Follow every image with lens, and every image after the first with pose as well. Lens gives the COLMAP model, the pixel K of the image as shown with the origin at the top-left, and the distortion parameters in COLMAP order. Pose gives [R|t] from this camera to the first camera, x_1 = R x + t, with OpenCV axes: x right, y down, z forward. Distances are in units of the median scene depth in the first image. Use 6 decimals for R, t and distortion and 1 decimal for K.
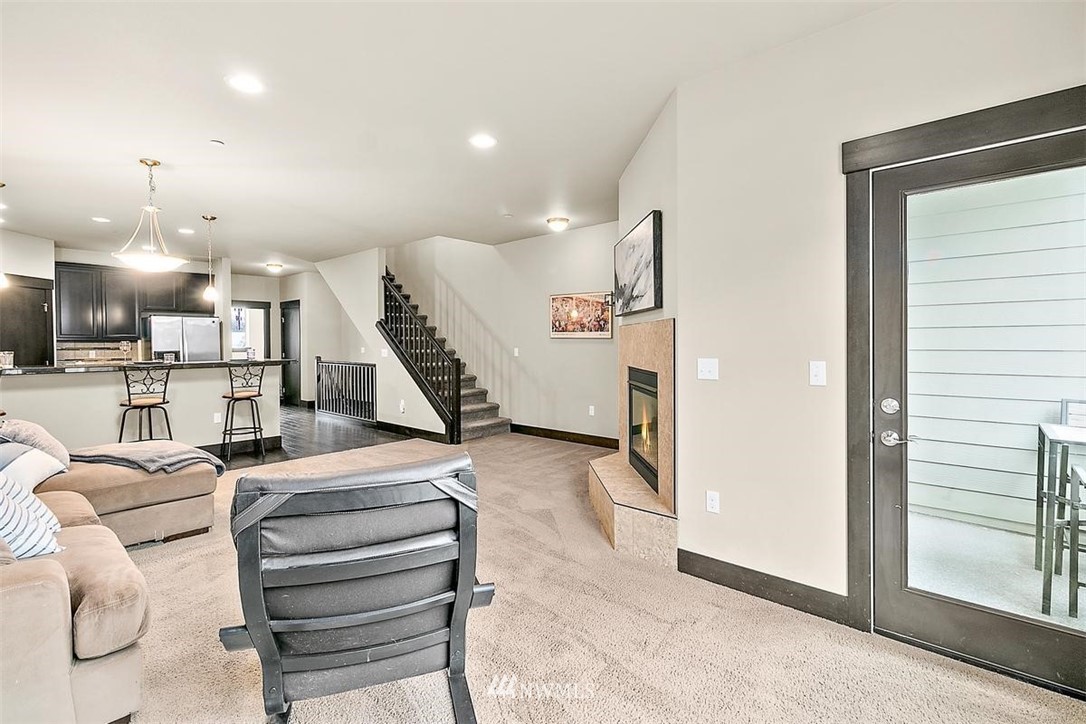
lens RADIAL K [[500.2, 0, 542.5], [0, 500.2, 345.2], [0, 0, 1]] dist [-0.002550, -0.000273]
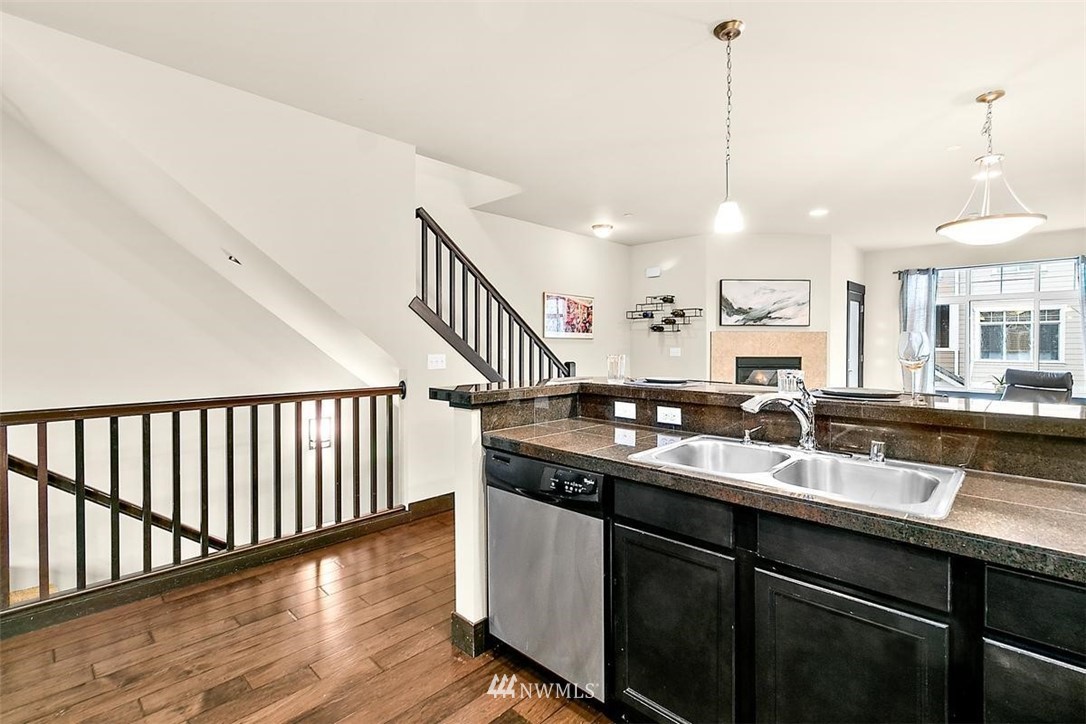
lens RADIAL K [[500.2, 0, 542.5], [0, 500.2, 345.2], [0, 0, 1]] dist [-0.002550, -0.000273]
pose [[0.045854, 0.000188, 0.998948, -0.987556], [0.006495, 0.999979, -0.000486, 0.000396], [-0.998927, 0.006510, 0.045852, 1.034310]]
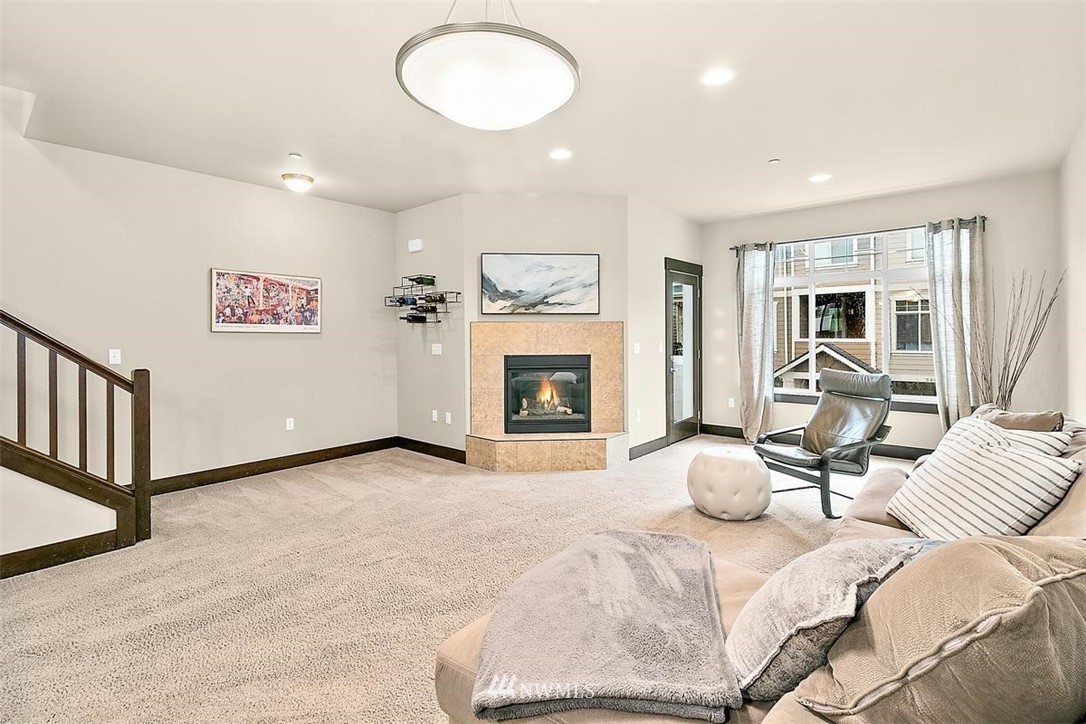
lens RADIAL K [[504.8, 0, 543.9], [0, 504.8, 336.1], [0, 0, 1]] dist [-0.000911, 0.000159]
pose [[-0.023944, 0.003802, 0.999706, -0.715662], [0.014543, 0.999888, -0.003455, -0.000008], [-0.999608, 0.014456, -0.023996, 0.620103]]
